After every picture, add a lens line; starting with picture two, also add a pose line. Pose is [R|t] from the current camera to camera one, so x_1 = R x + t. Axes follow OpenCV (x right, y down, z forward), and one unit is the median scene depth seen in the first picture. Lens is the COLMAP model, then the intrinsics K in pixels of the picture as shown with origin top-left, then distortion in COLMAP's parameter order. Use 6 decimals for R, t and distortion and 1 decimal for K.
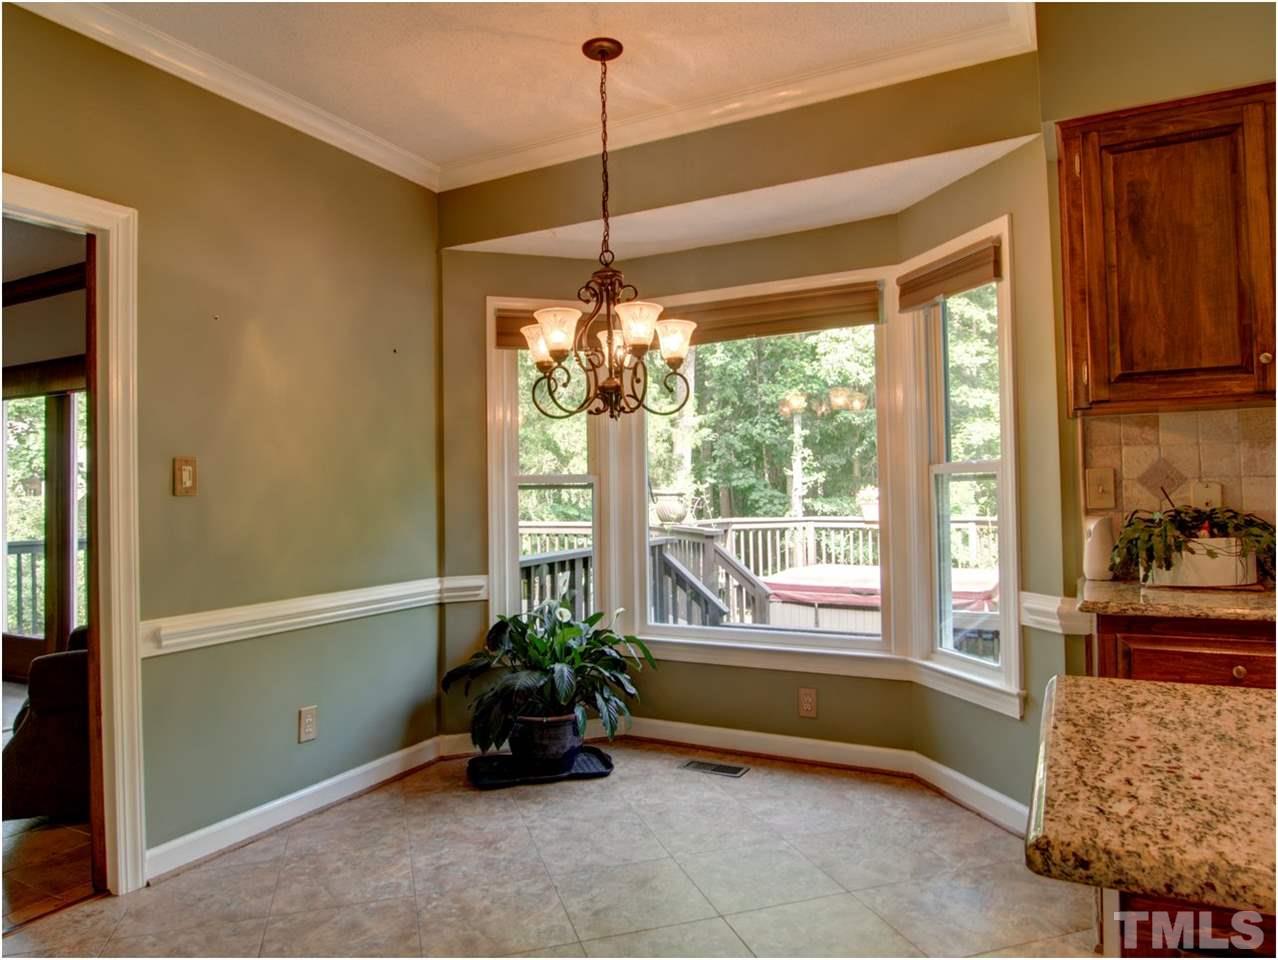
lens RADIAL K [[828.7, 0, 641.0], [0, 828.7, 469.5], [0, 0, 1]] dist [-0.023727, -0.004236]
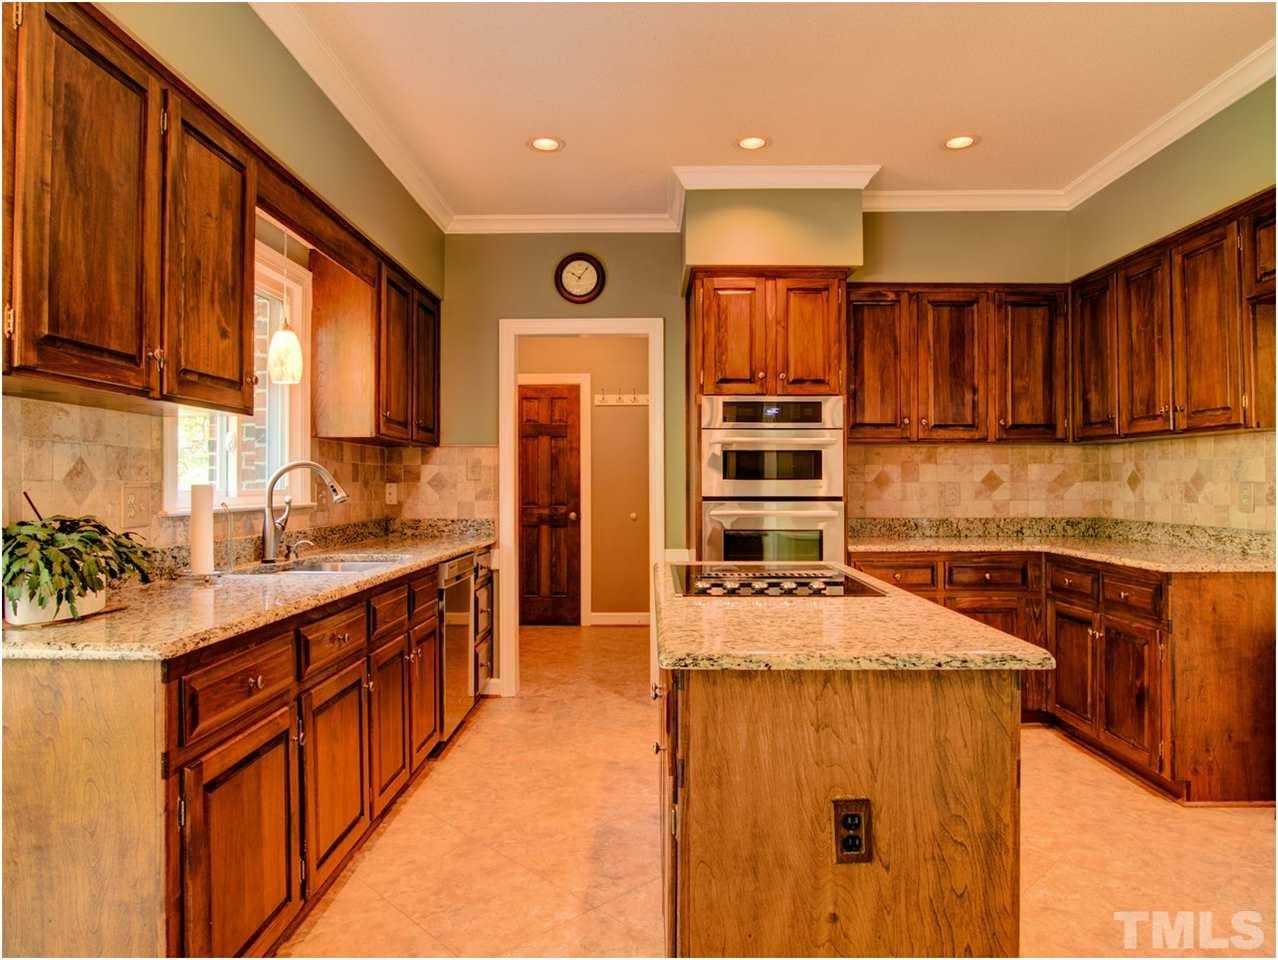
lens RADIAL K [[828.7, 0, 642.4], [0, 828.7, 484.8], [0, 0, 1]] dist [-0.023727, -0.004236]
pose [[-0.467909, 0.018710, 0.883579, -0.297694], [-0.012323, 0.999541, -0.027692, 0.029668], [-0.883691, -0.023845, -0.467463, 0.878148]]
